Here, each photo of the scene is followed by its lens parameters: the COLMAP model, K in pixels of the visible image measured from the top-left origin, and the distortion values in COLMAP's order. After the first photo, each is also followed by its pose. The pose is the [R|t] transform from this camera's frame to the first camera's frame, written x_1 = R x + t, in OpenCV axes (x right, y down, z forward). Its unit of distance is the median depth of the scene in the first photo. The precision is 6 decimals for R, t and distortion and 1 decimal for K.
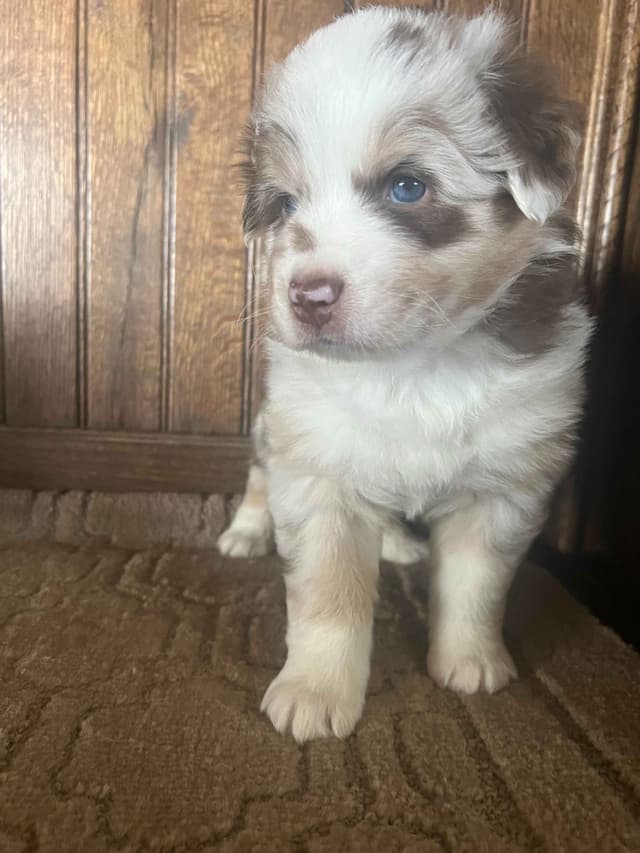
lens RADIAL K [[640.9, 0, 311.0], [0, 640.9, 424.5], [0, 0, 1]] dist [-0.001058, -0.022286]
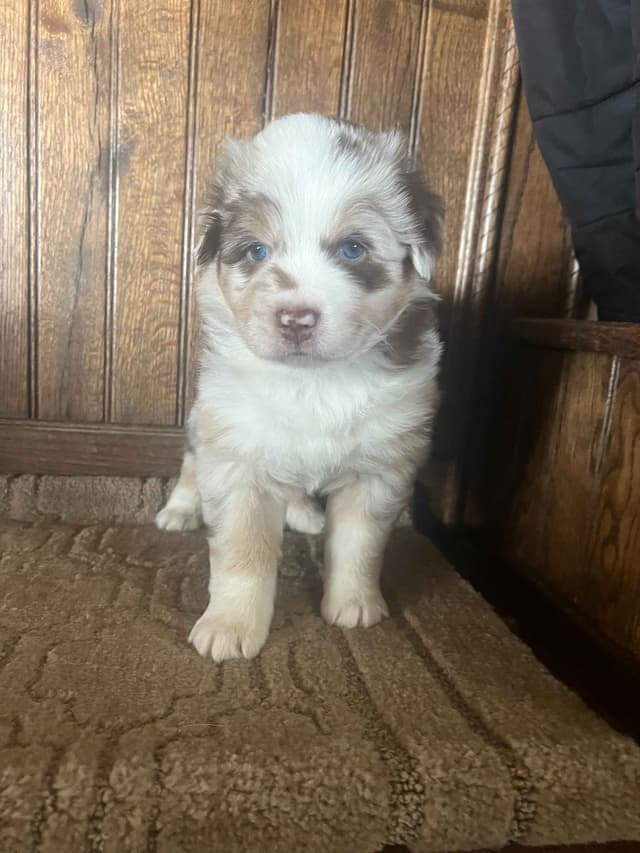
lens RADIAL K [[648.4, 0, 320.0], [0, 648.4, 426.5], [0, 0, 1]] dist [-0.001160, -0.014310]
pose [[0.994697, 0.005272, 0.102710, 0.031540], [-0.008350, 0.999528, 0.029557, -0.021344], [-0.102505, -0.030257, 0.994272, -0.203895]]
